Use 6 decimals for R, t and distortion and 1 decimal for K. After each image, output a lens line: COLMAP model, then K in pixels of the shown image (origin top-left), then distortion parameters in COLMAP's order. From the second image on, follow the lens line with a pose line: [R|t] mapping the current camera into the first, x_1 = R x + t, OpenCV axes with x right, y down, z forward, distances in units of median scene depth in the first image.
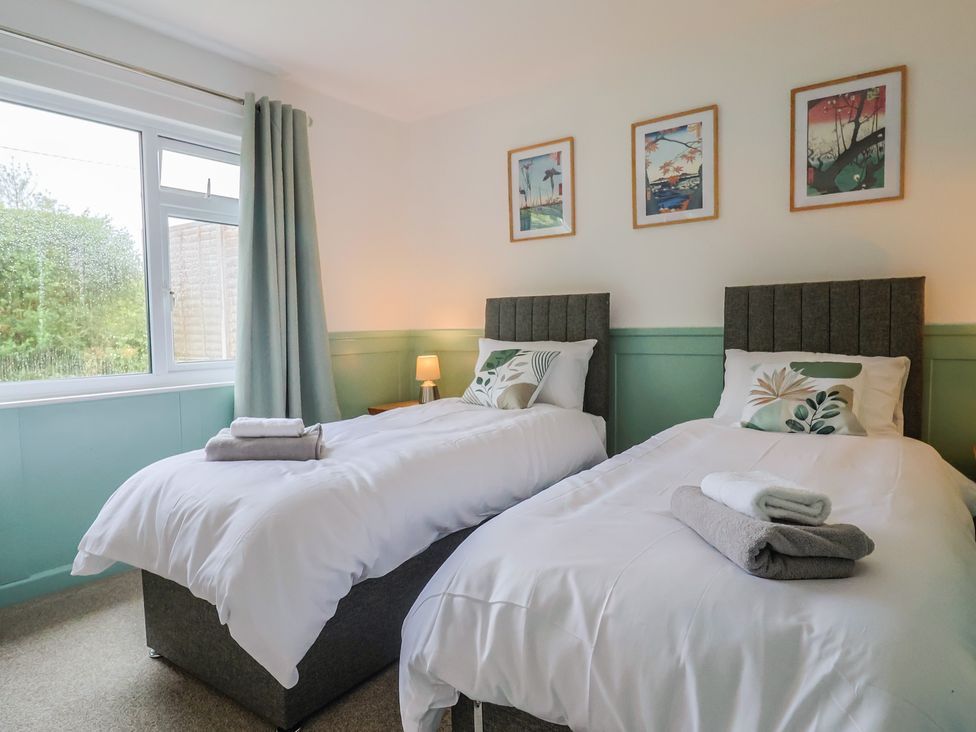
lens RADIAL K [[604.2, 0, 486.3], [0, 604.2, 364.5], [0, 0, 1]] dist [0.019493, -0.023471]
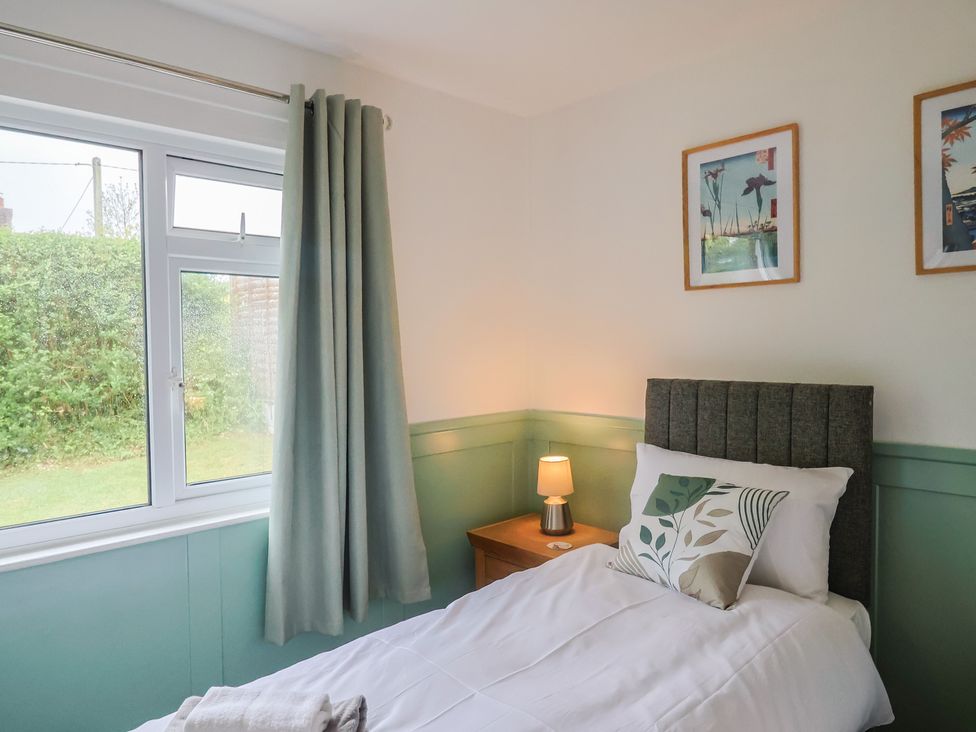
lens RADIAL K [[659.7, 0, 492.6], [0, 659.7, 367.8], [0, 0, 1]] dist [0.004584, -0.001067]
pose [[0.985221, 0.008462, -0.171081, -0.046352], [-0.011736, 0.999767, -0.018132, -0.116237], [0.170888, 0.019872, 0.985090, 0.302633]]
